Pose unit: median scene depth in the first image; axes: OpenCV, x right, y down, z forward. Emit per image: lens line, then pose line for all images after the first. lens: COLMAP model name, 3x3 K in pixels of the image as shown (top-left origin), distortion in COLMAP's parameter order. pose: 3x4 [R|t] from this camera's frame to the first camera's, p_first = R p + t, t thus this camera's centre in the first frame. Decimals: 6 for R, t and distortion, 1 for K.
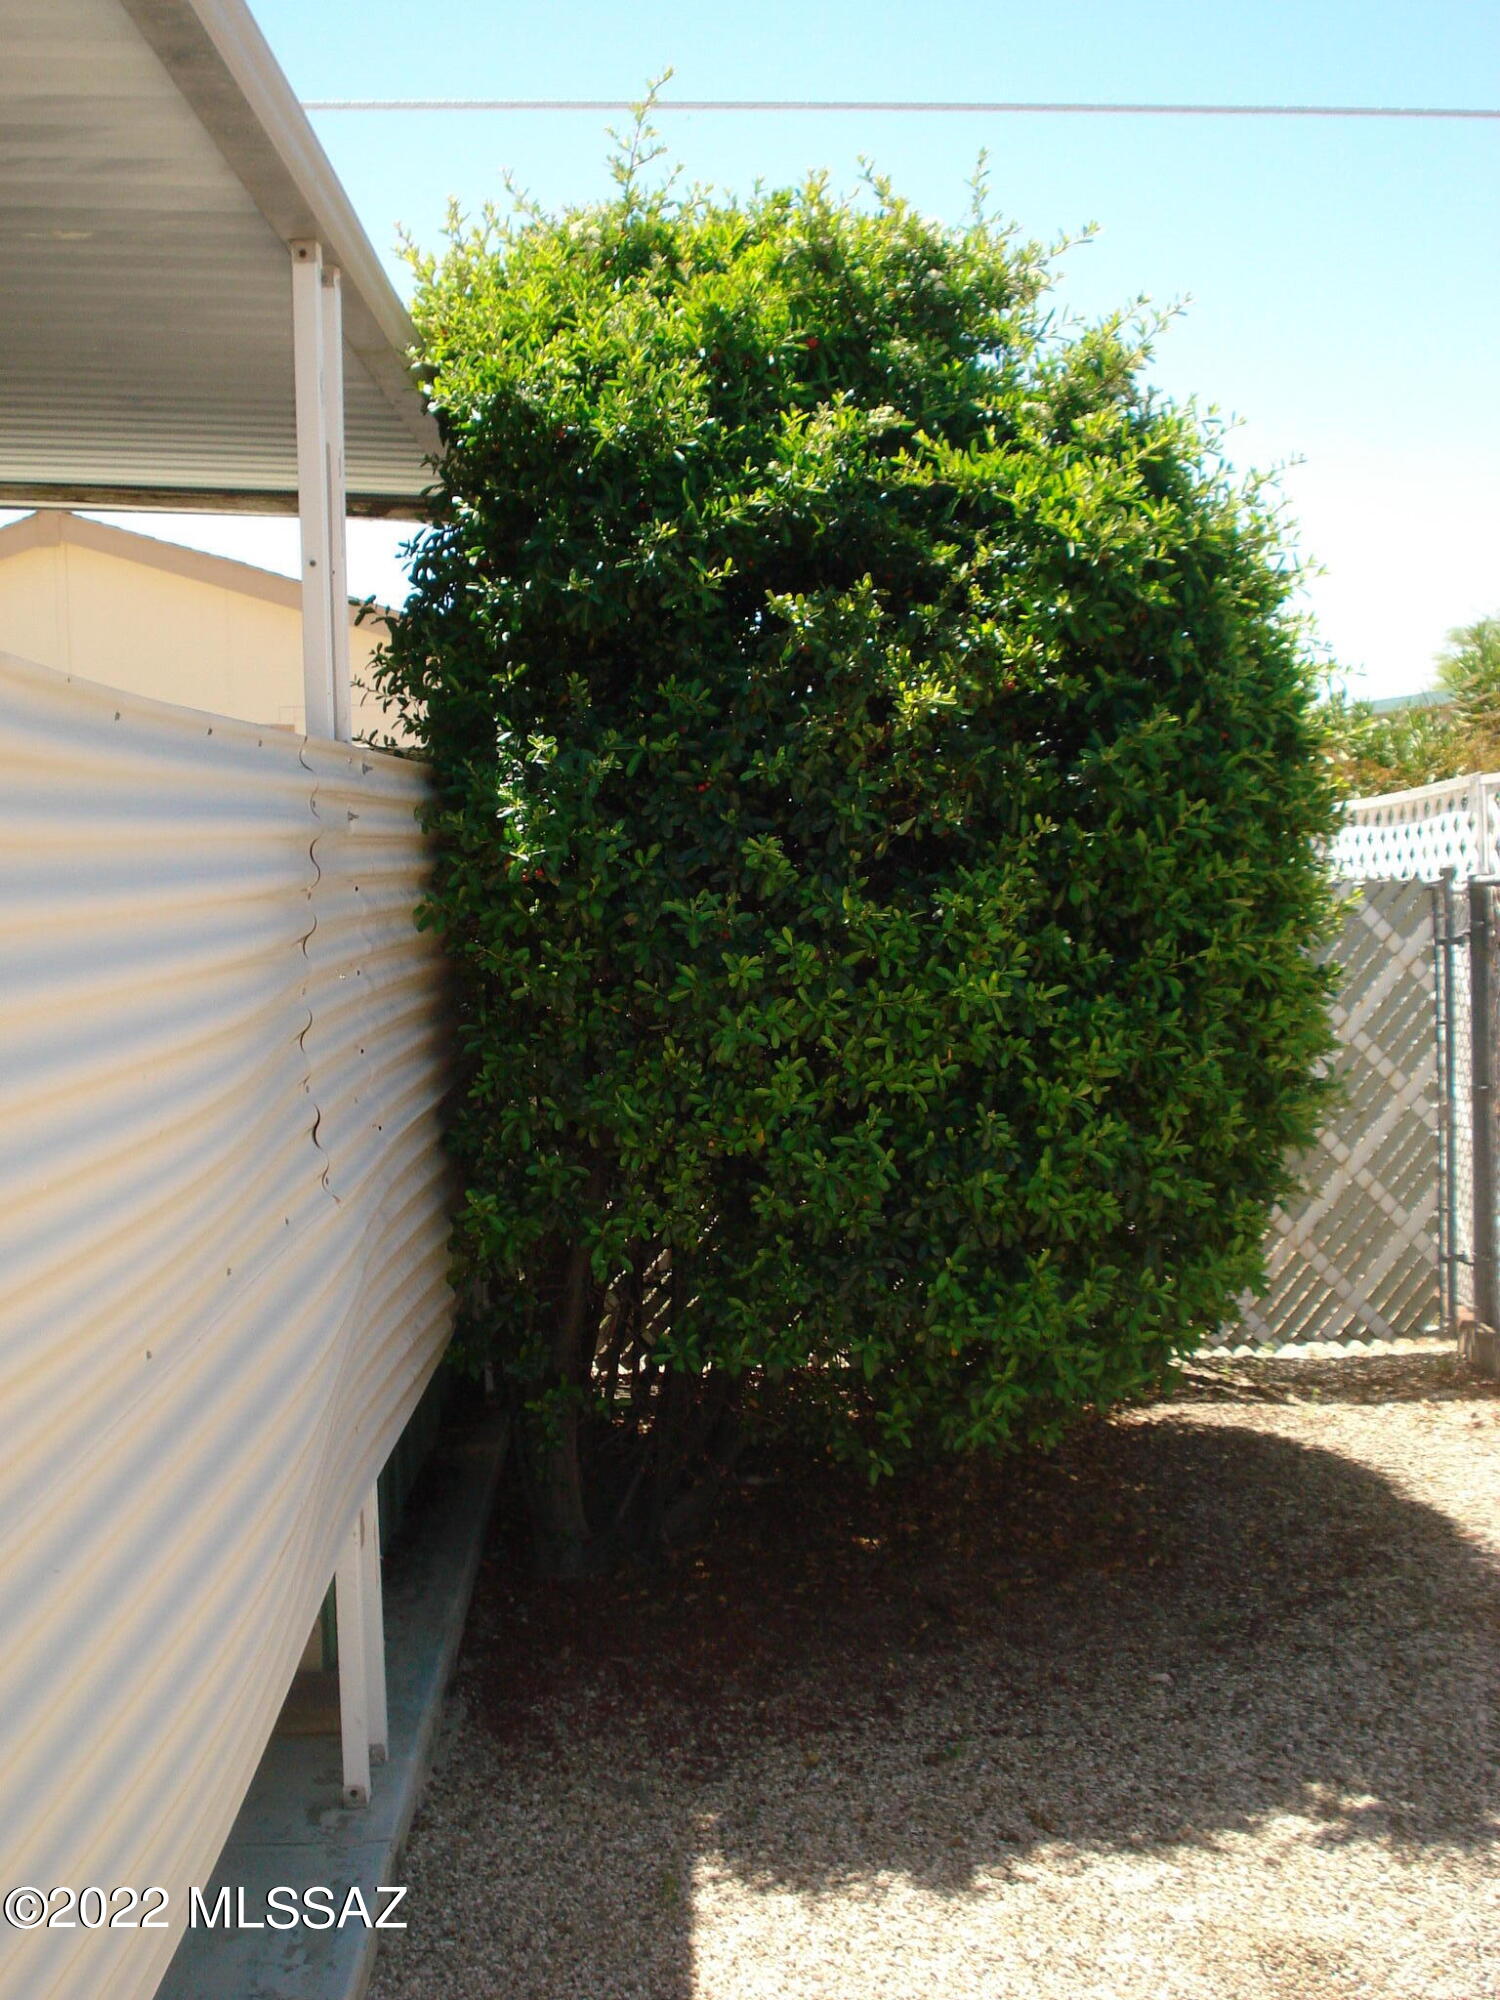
lens RADIAL K [[2286.4, 0, 736.3], [0, 2286.4, 995.6], [0, 0, 1]] dist [-0.091534, 0.000000]
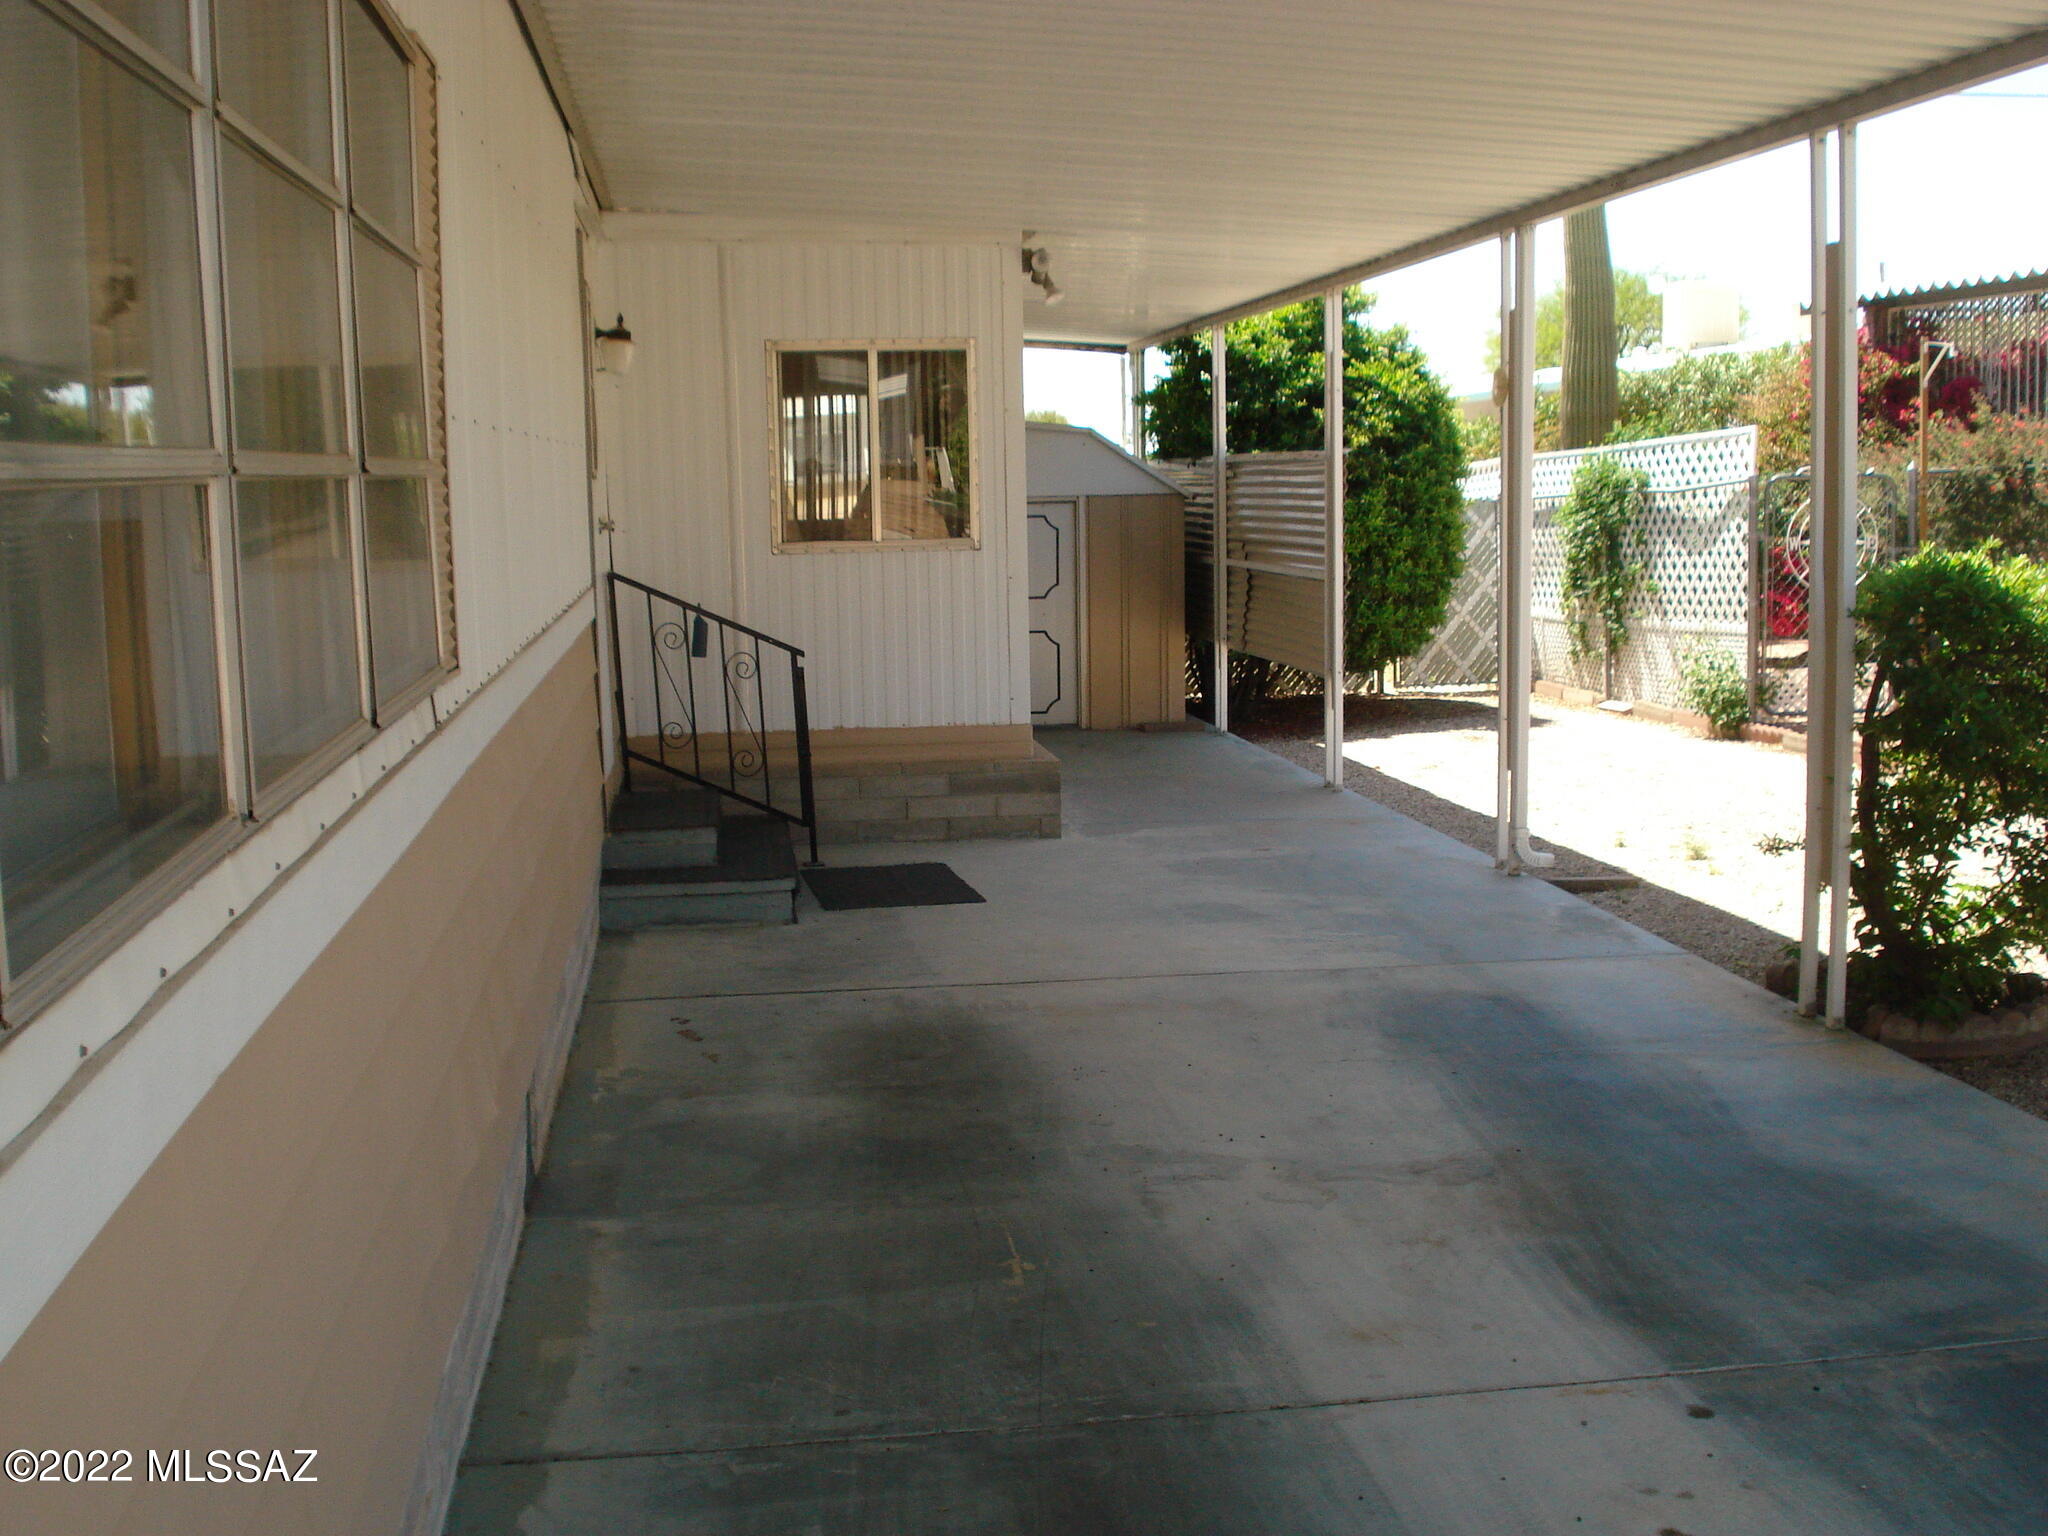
lens RADIAL K [[2341.3, 0, 1027.5], [0, 2341.3, 772.8], [0, 0, 1]] dist [-0.091534, 0.000000]
pose [[0.993994, -0.009644, 0.109005, -0.790784], [0.003854, 0.998576, 0.053202, 0.181973], [-0.109363, -0.052462, 0.992616, -2.446722]]
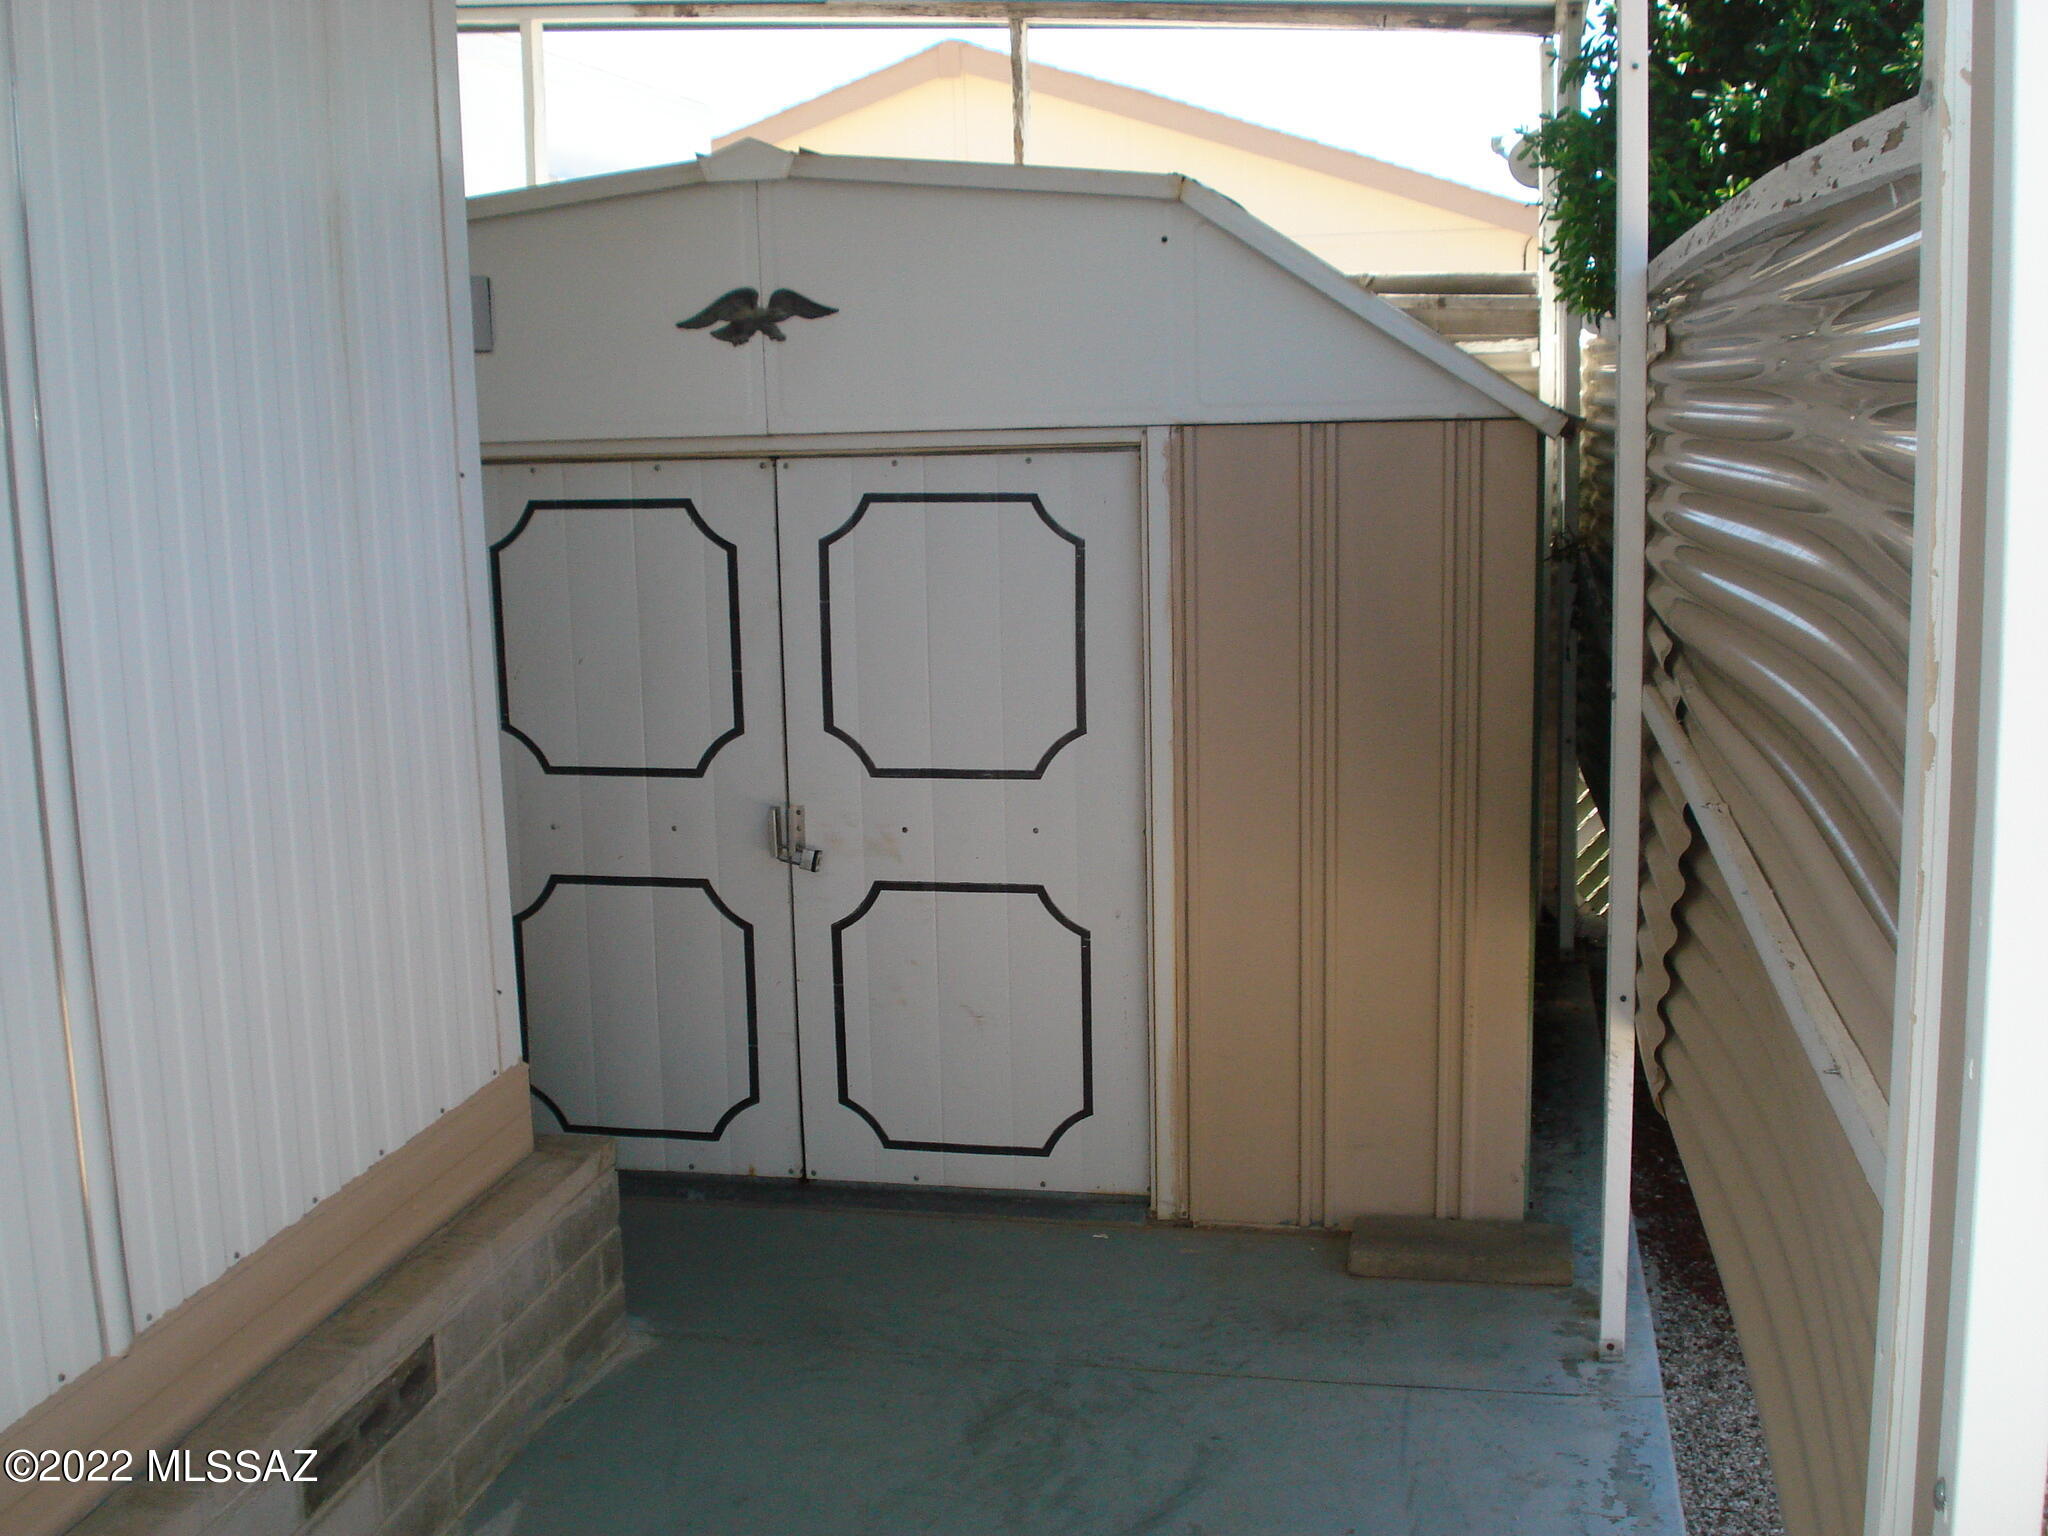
lens RADIAL K [[2341.3, 0, 1028.8], [0, 2341.3, 777.0], [0, 0, 1]] dist [-0.091534, 0.000000]
pose [[0.978598, 0.032860, -0.203143, -0.189540], [-0.012844, 0.994997, 0.099078, 0.009505], [0.205382, -0.094348, 0.974124, -0.007357]]
